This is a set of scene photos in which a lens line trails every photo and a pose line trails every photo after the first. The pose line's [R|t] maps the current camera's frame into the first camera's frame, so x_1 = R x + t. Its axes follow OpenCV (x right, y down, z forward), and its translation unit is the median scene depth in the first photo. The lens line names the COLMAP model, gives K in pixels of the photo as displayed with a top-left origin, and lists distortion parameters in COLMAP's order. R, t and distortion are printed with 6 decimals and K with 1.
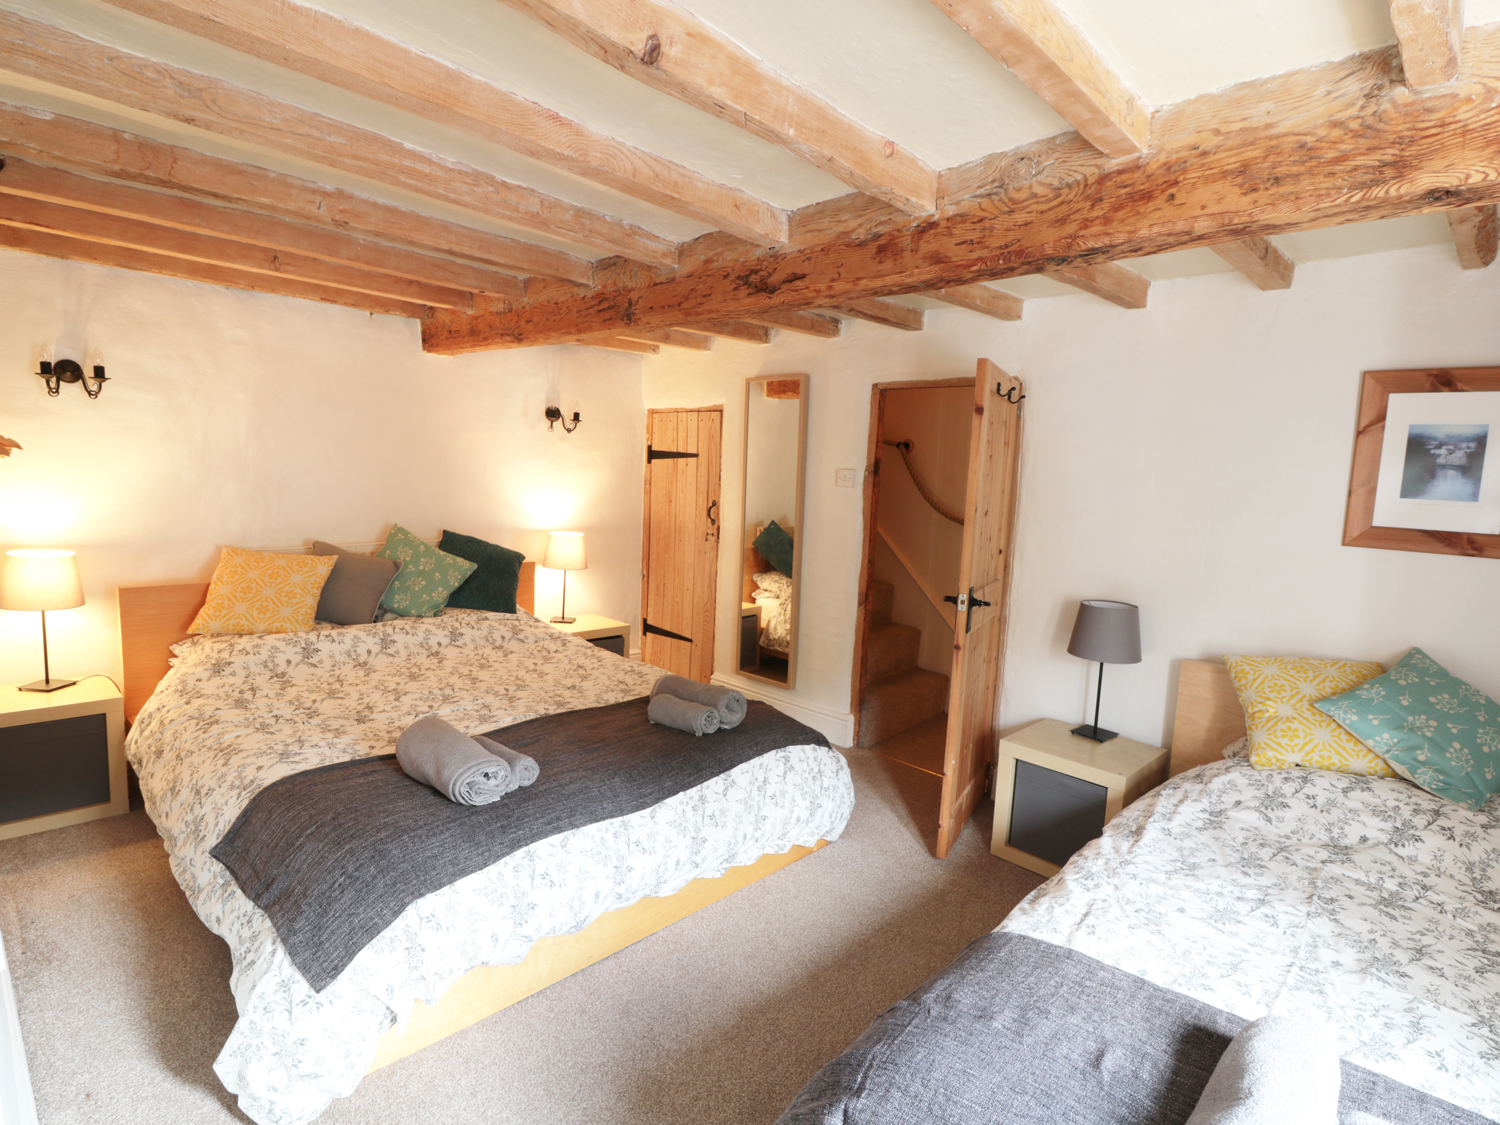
lens RADIAL K [[787.2, 0, 759.7], [0, 787.2, 565.3], [0, 0, 1]] dist [0.004193, -0.017495]
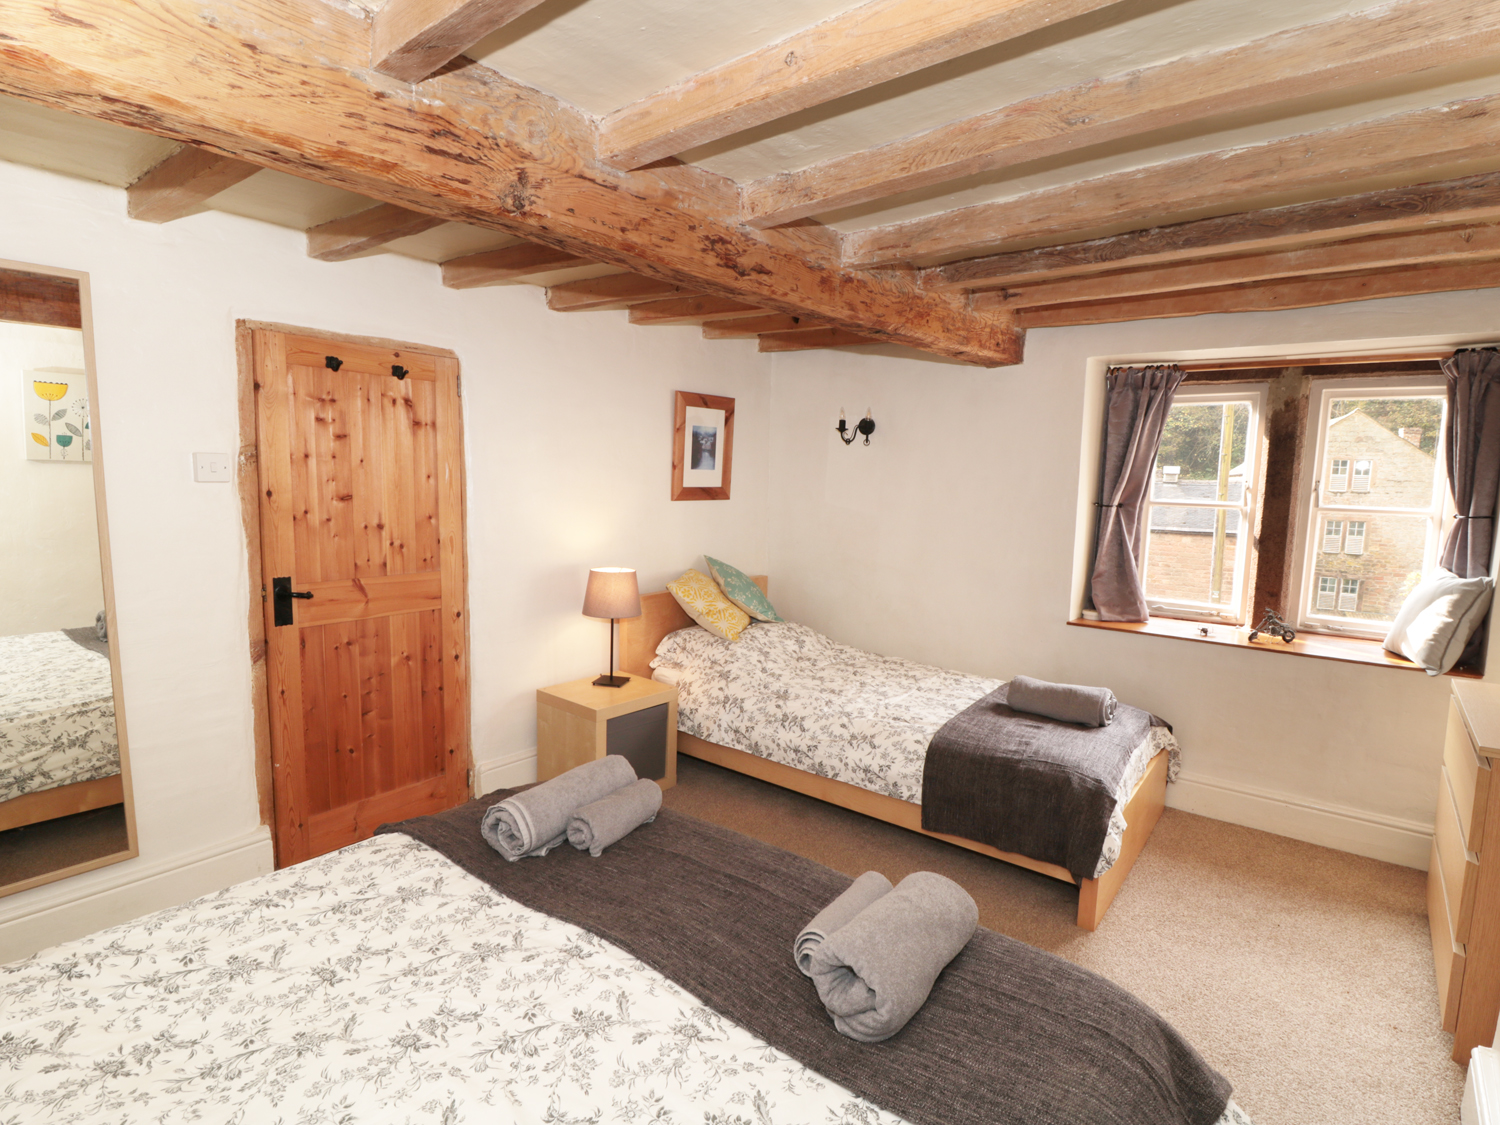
lens RADIAL K [[787.2, 0, 759.7], [0, 787.2, 565.3], [0, 0, 1]] dist [0.004193, -0.017495]
pose [[-0.106589, -0.158174, 0.981641, -0.913366], [0.097644, 0.980828, 0.168646, -0.161245], [-0.989497, 0.113827, -0.089101, 1.064765]]
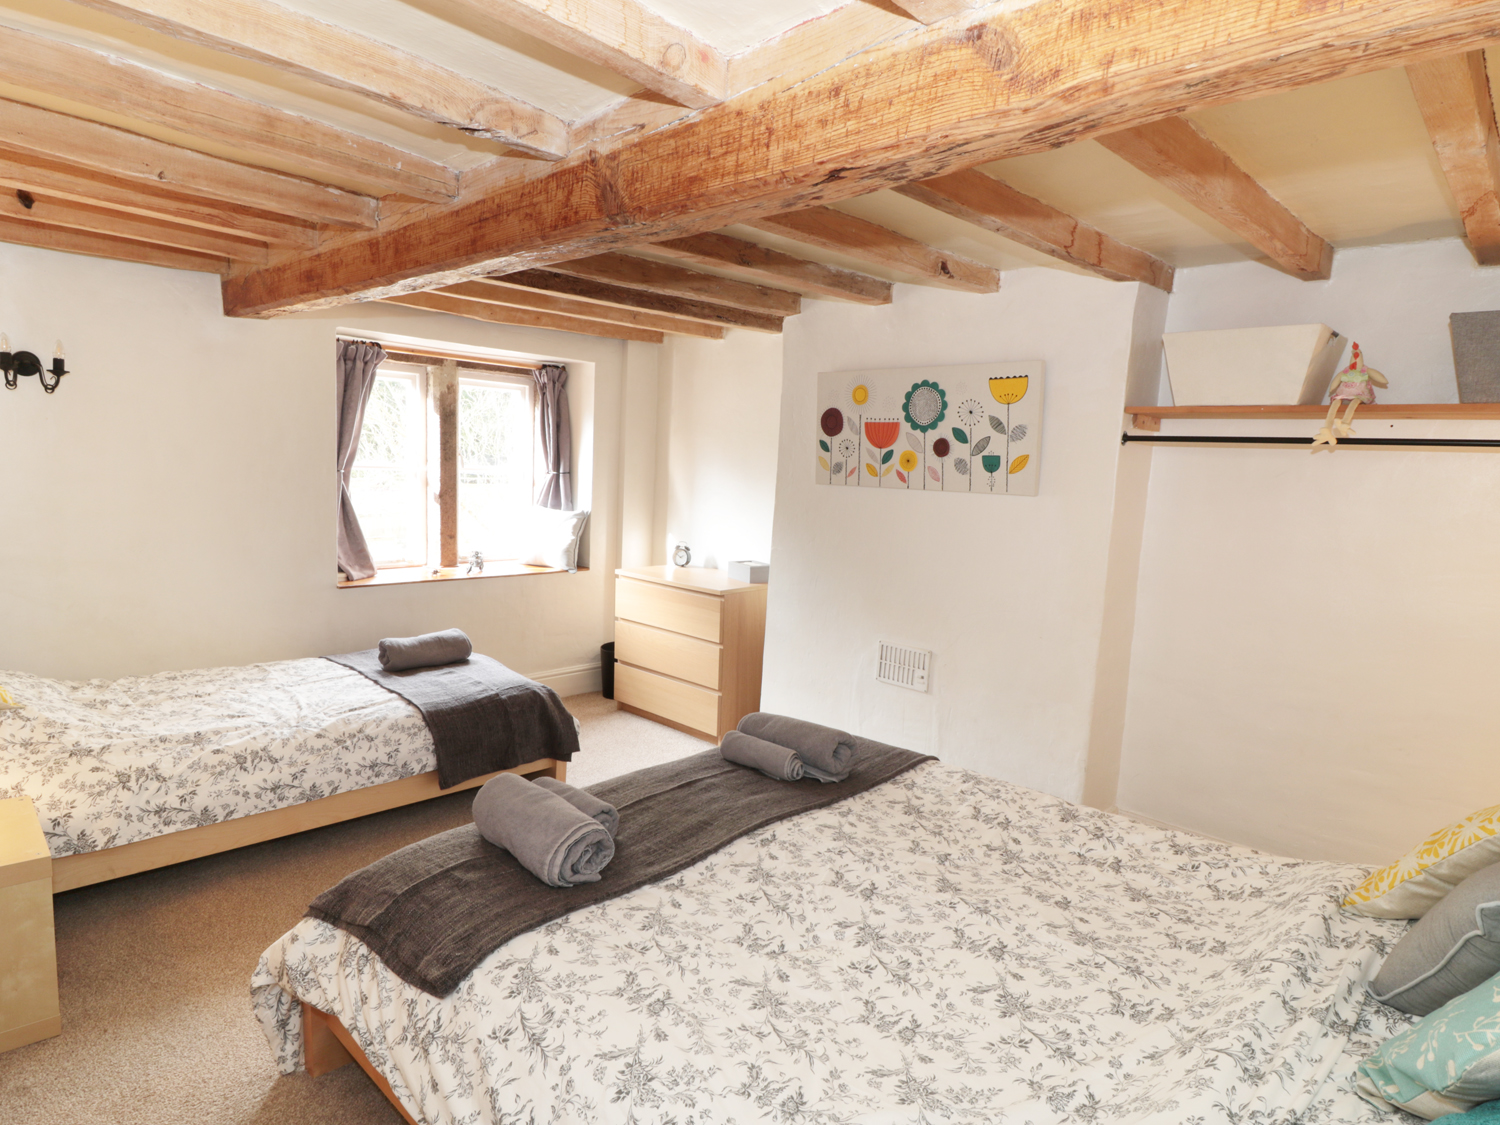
lens RADIAL K [[867.9, 0, 750.0], [0, 867.9, 562.5], [0, 0, 1]] dist [0.002236, -0.024040]
pose [[-0.996372, -0.082212, -0.021999, -0.256542], [-0.085096, 0.965965, 0.244276, -0.274348], [0.001167, 0.245262, -0.969456, 2.017378]]
